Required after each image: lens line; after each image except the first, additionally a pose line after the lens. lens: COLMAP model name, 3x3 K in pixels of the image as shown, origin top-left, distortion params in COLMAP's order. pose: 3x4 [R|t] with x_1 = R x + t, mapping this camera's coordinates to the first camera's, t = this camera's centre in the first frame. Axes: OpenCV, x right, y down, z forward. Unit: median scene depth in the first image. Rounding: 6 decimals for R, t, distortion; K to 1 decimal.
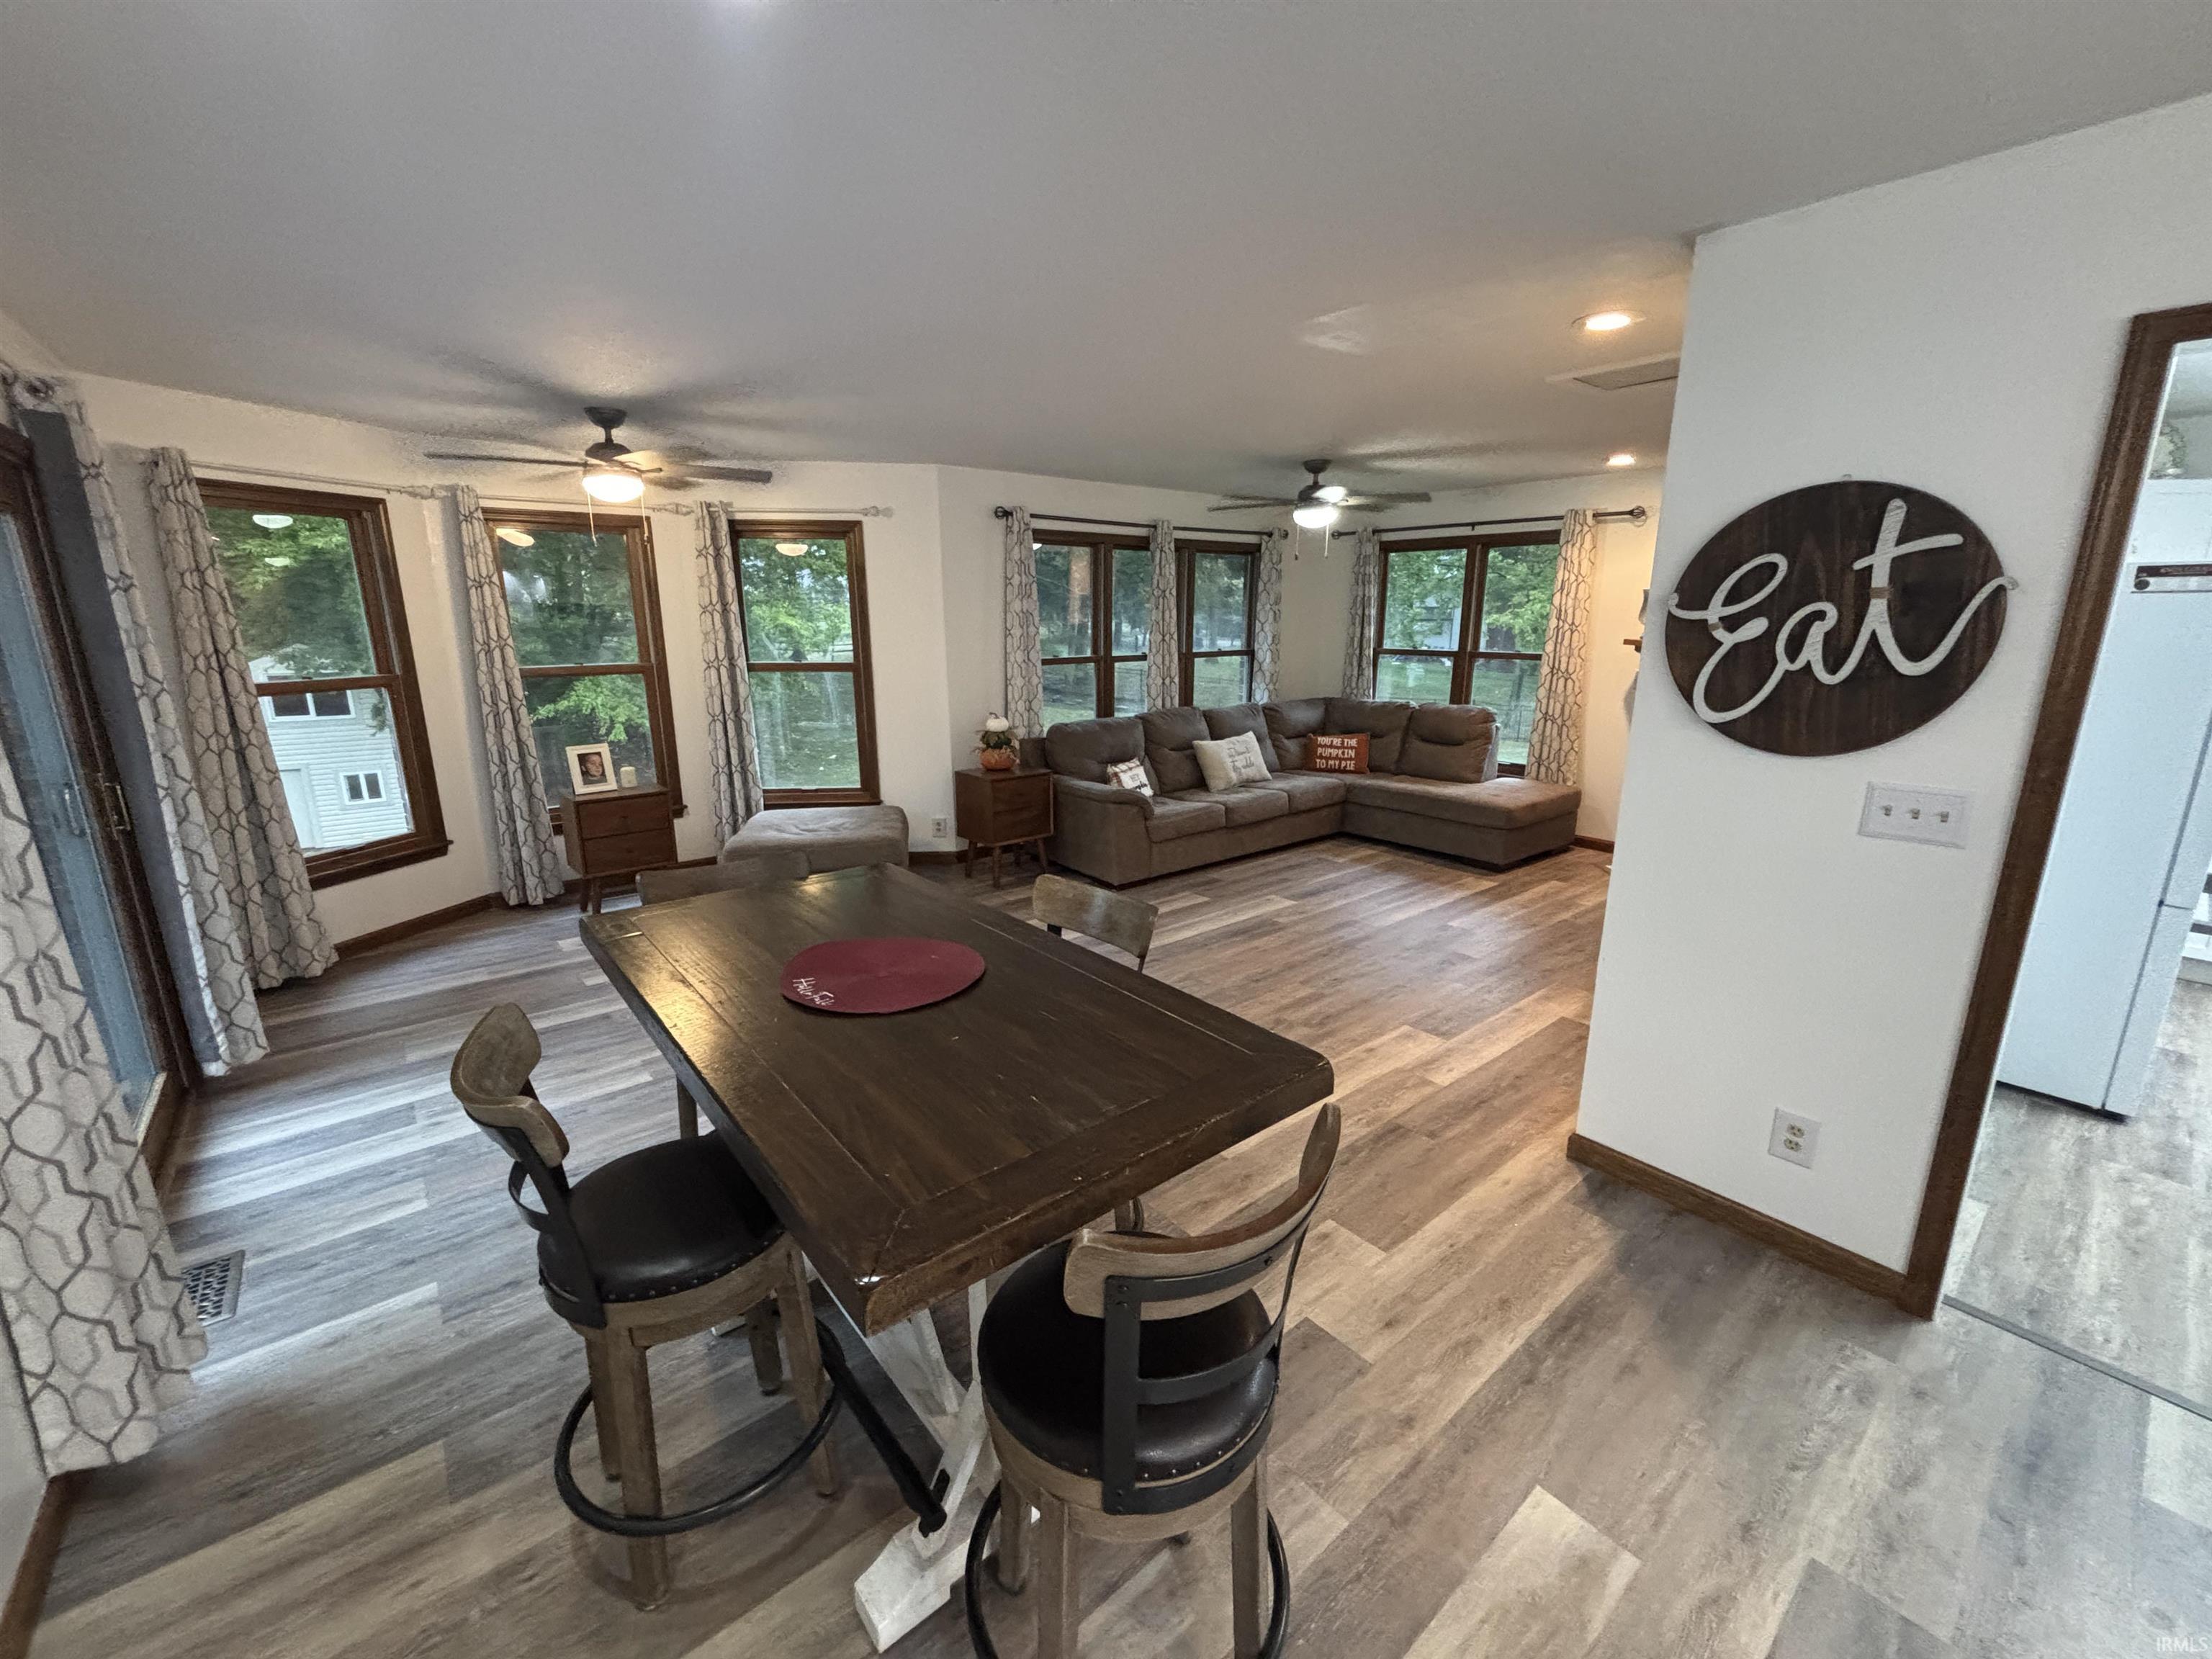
lens RADIAL K [[899.7, 0, 1096.0], [0, 899.7, 831.5], [0, 0, 1]] dist [0.001002, -0.001015]
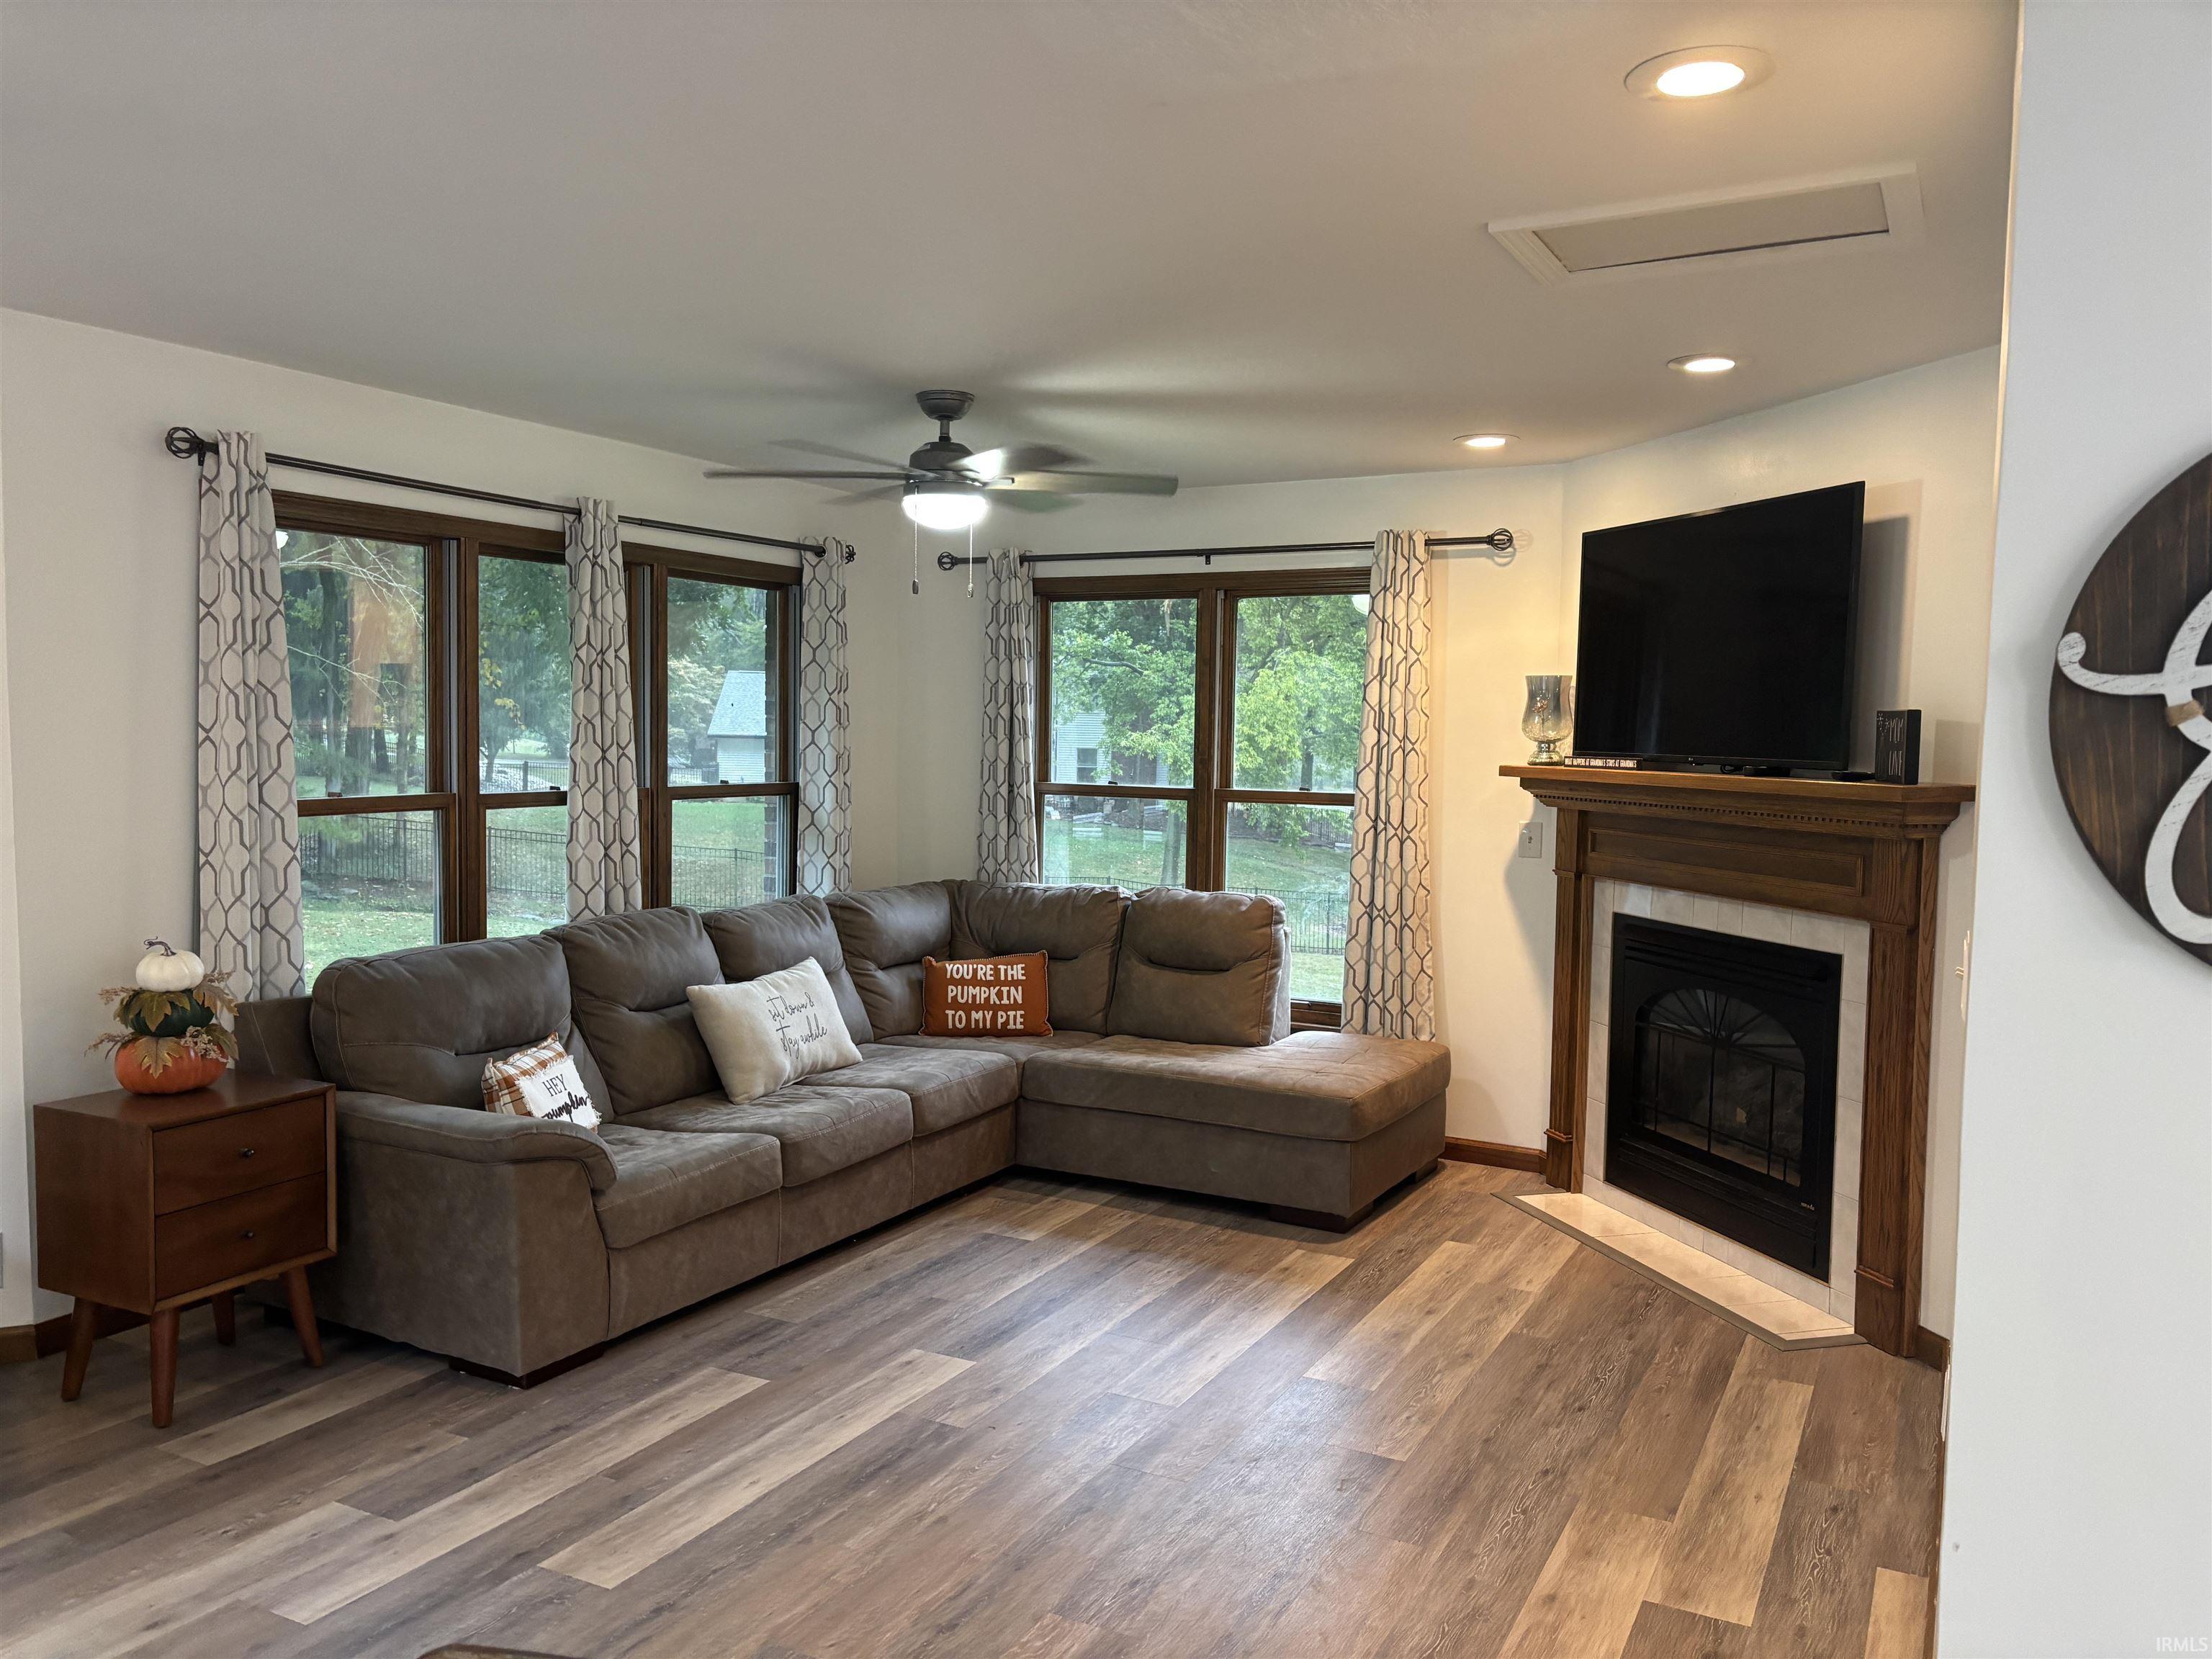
lens RADIAL K [[1668.8, 0, 1106.0], [0, 1668.8, 841.6], [0, 0, 1]] dist [0.051630, -0.041201]
pose [[0.919660, -0.008097, 0.392632, -0.024255], [0.074092, 0.985410, -0.153224, -0.031701], [-0.385662, 0.170005, 0.906842, 0.180673]]
